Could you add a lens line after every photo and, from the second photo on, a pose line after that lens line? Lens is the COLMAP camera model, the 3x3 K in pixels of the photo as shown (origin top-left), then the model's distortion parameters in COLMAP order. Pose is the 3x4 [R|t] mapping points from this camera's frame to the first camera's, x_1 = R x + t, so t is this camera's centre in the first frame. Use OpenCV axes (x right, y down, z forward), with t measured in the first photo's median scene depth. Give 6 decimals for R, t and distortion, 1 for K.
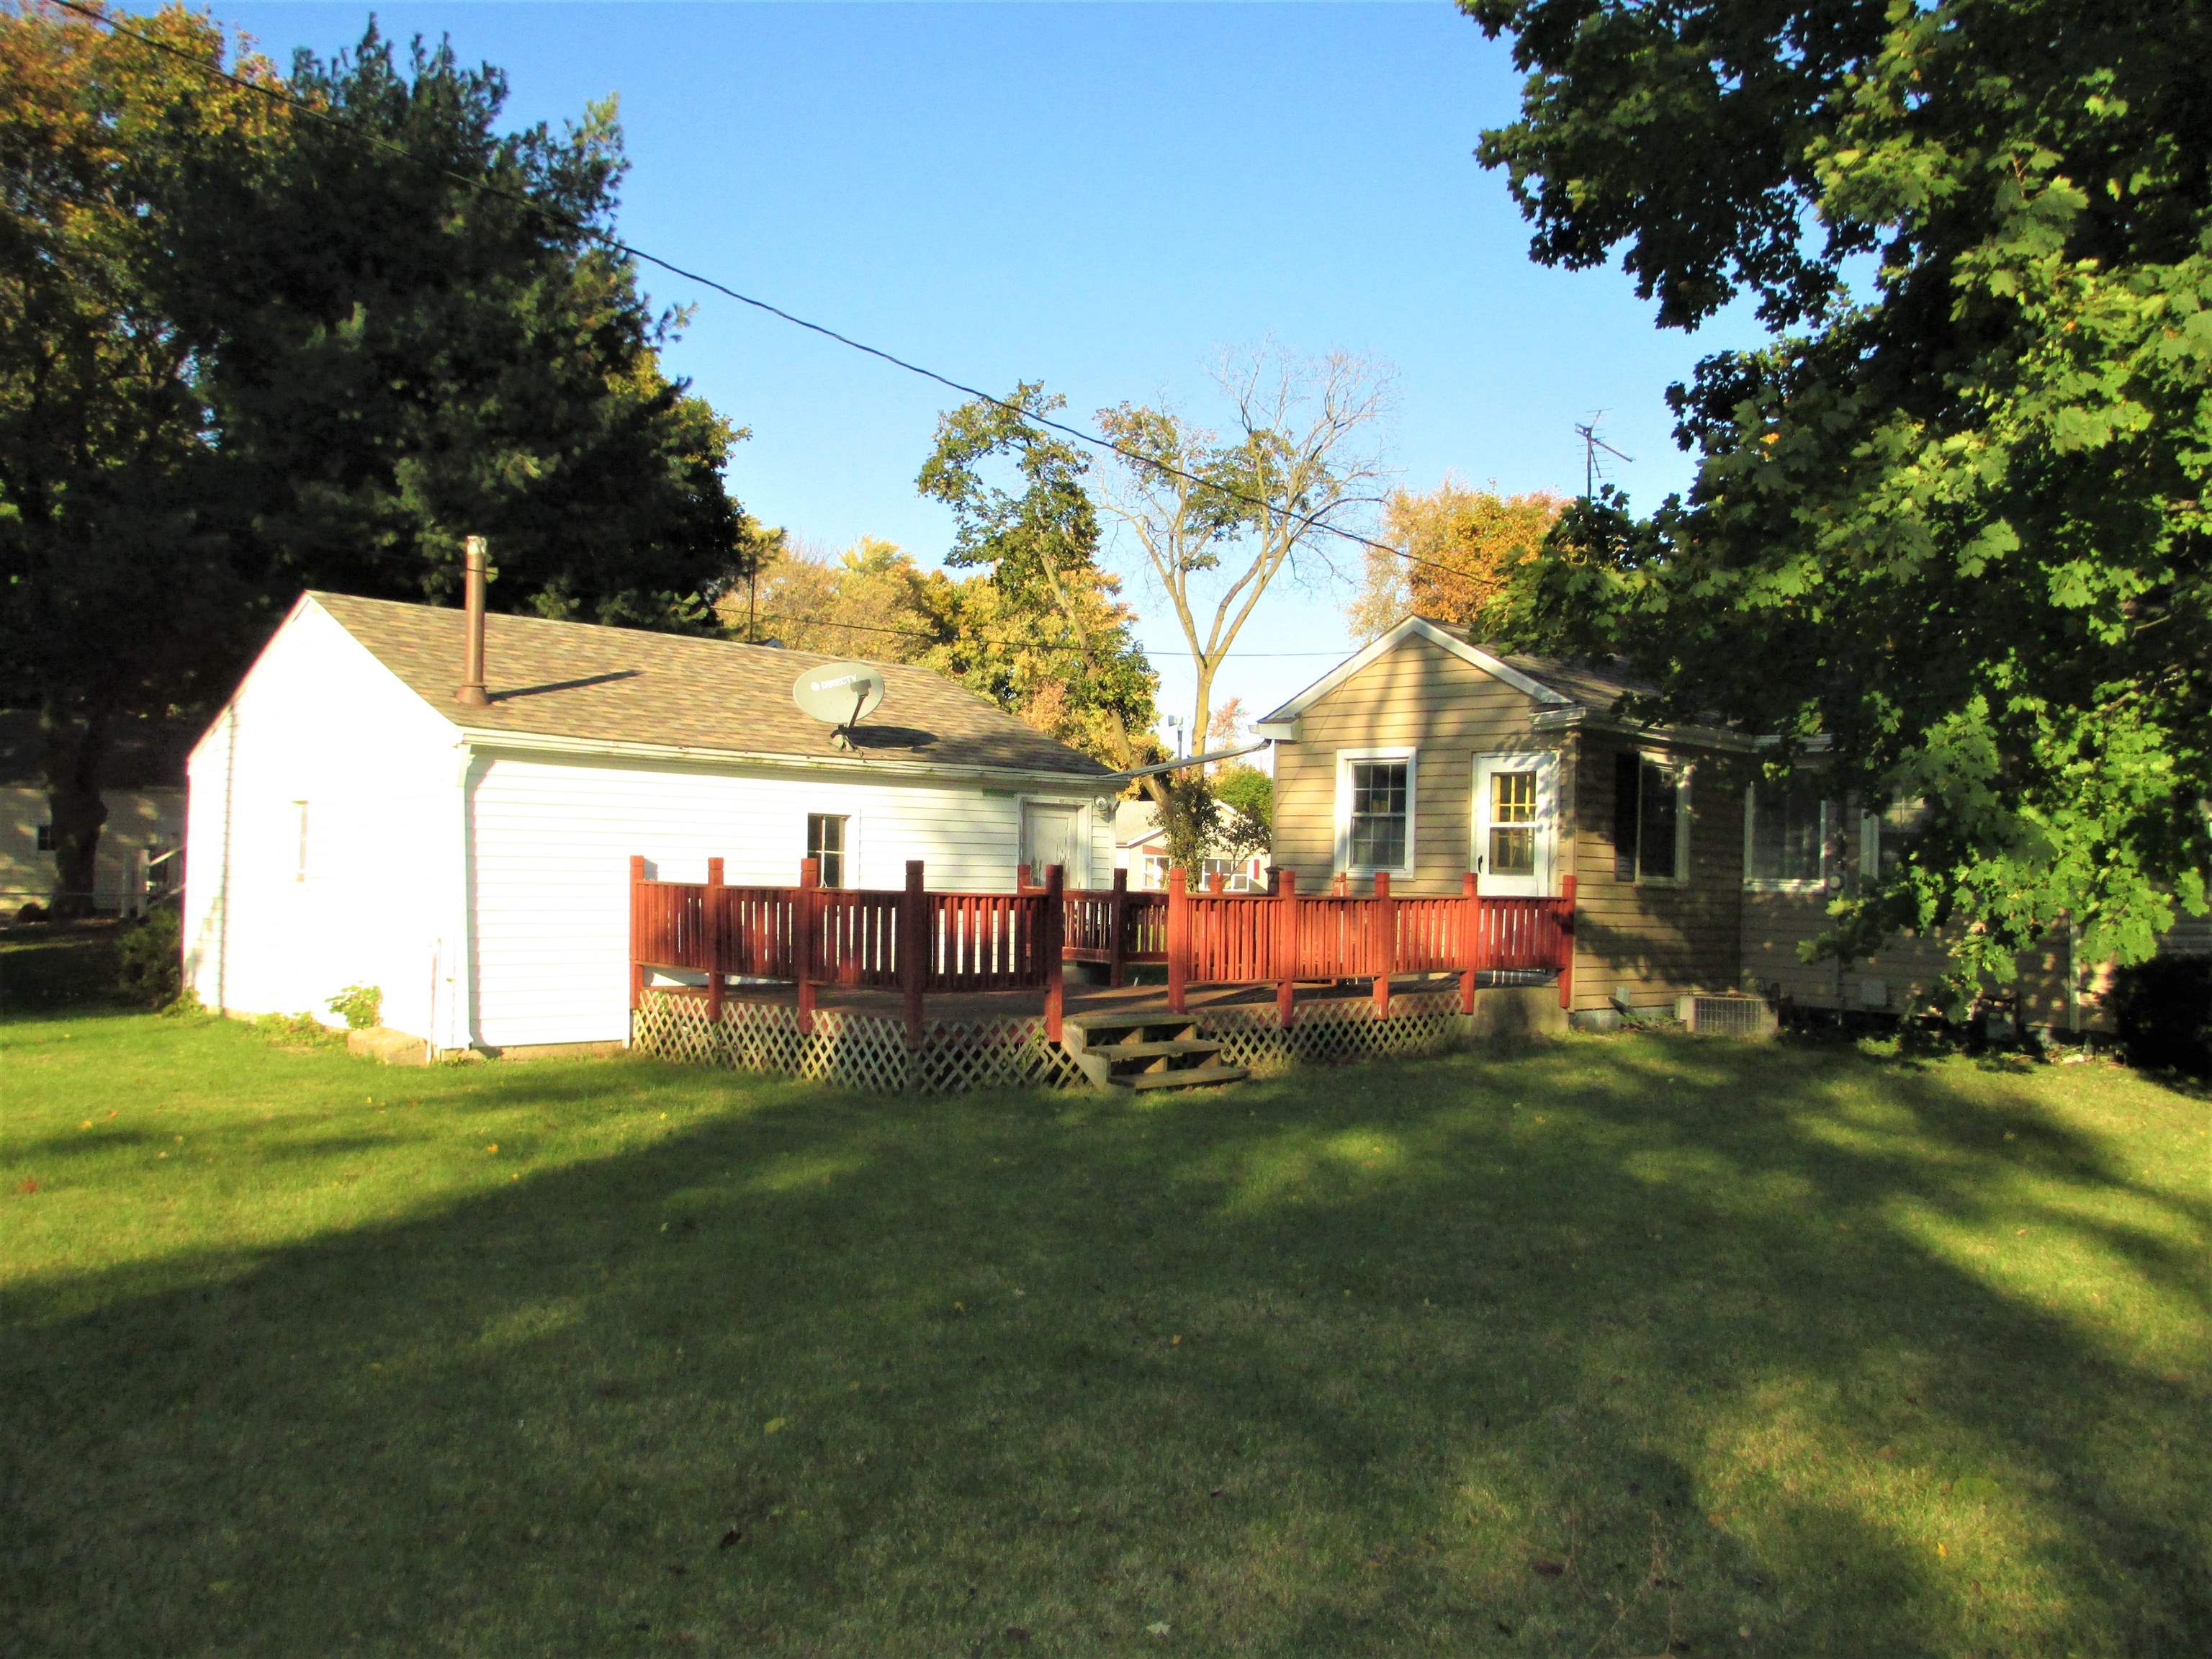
lens RADIAL K [[1878.4, 0, 1106.0], [0, 1878.4, 829.5], [0, 0, 1]] dist [-0.056832, 0.046165]
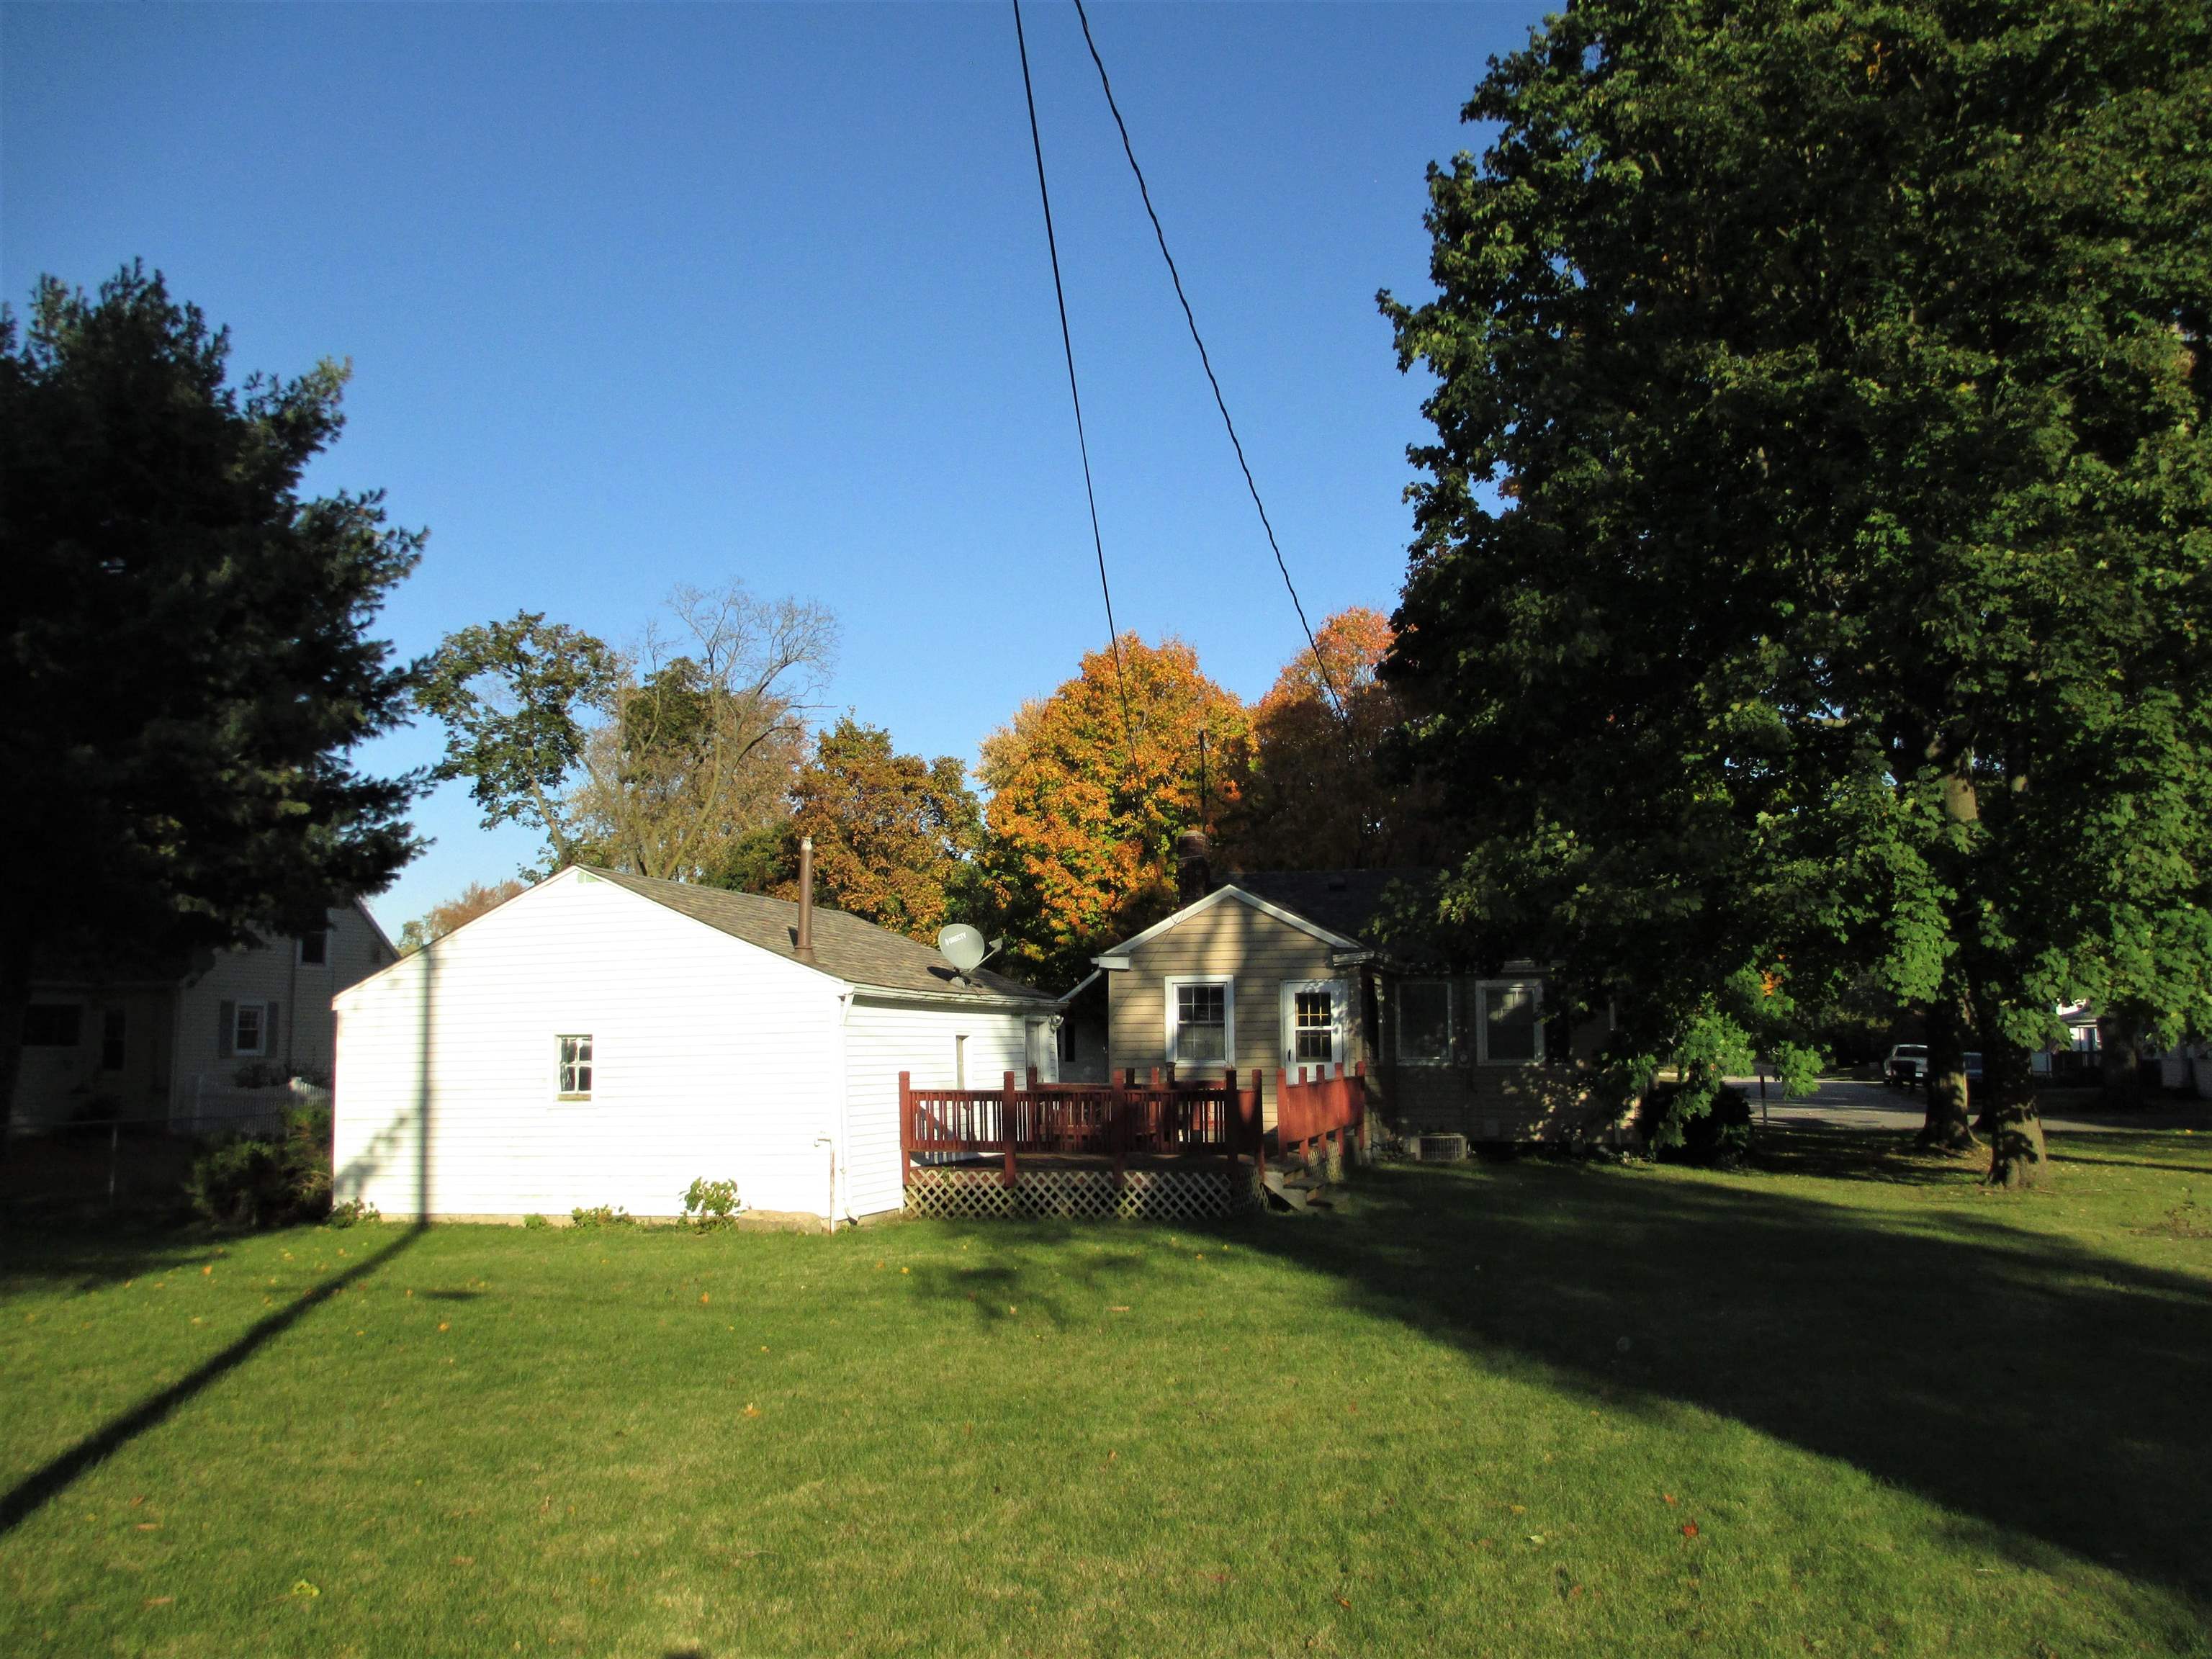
lens RADIAL K [[1878.4, 0, 1106.0], [0, 1878.4, 829.5], [0, 0, 1]] dist [-0.056832, 0.046165]
pose [[0.877673, 0.027051, 0.478496, -0.636621], [0.017146, 0.995994, -0.087757, -0.031624], [-0.478953, 0.085226, 0.873693, -0.228953]]
